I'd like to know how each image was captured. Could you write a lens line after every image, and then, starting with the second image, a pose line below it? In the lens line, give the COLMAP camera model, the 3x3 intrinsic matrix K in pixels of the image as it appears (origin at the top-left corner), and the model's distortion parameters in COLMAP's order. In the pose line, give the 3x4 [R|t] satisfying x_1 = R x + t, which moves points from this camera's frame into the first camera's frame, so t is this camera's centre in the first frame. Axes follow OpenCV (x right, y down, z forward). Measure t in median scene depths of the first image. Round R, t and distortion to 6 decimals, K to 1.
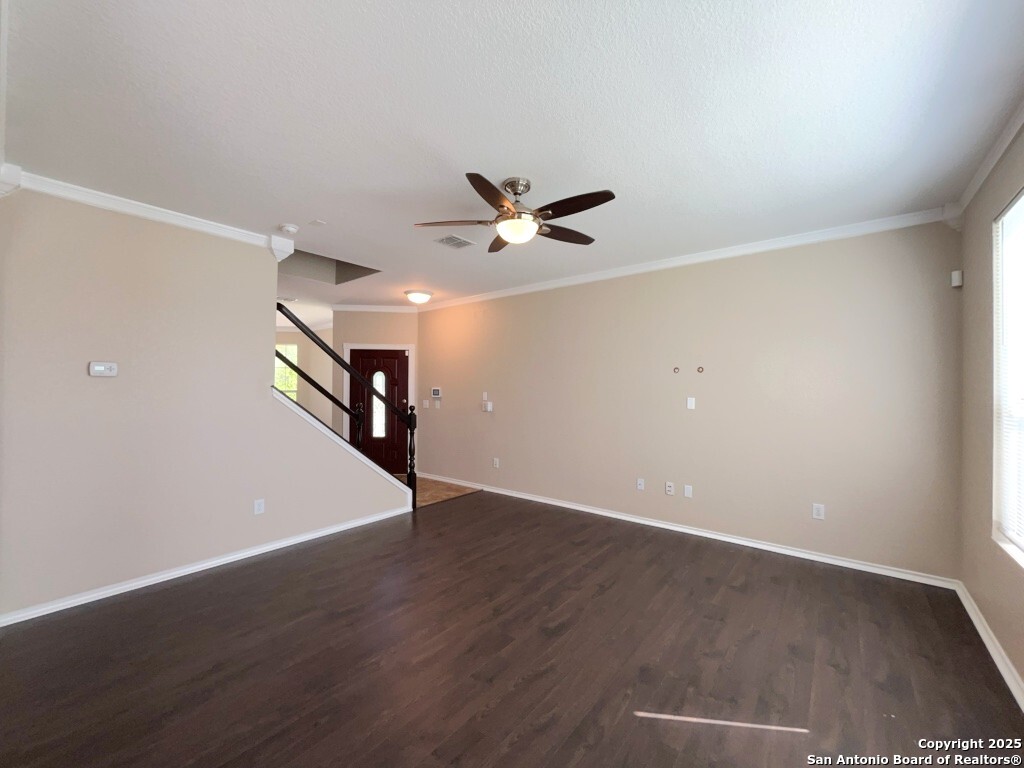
lens RADIAL K [[414.5, 0, 514.8], [0, 414.5, 384.1], [0, 0, 1]] dist [-0.000612, -0.000952]
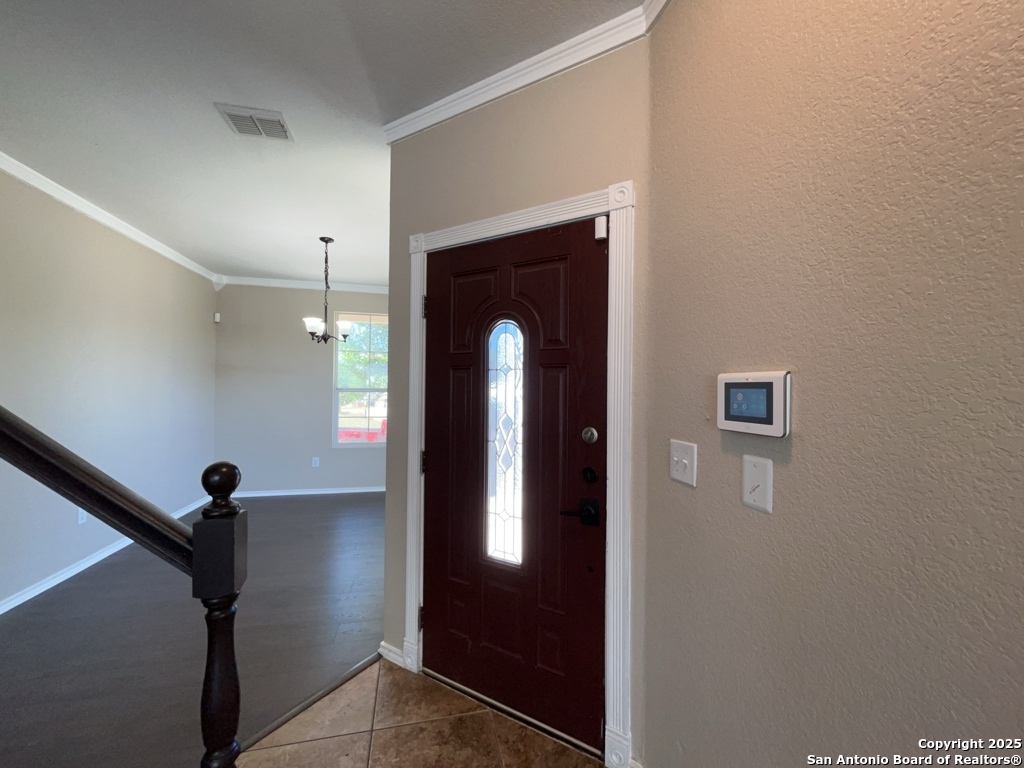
lens RADIAL K [[414.5, 0, 514.8], [0, 414.5, 384.1], [0, 0, 1]] dist [-0.000612, -0.000952]
pose [[0.781463, -0.003811, -0.623940, -0.155459], [0.000995, 0.999988, -0.004863, 0.013460], [0.623951, 0.003179, 0.781457, 0.795214]]
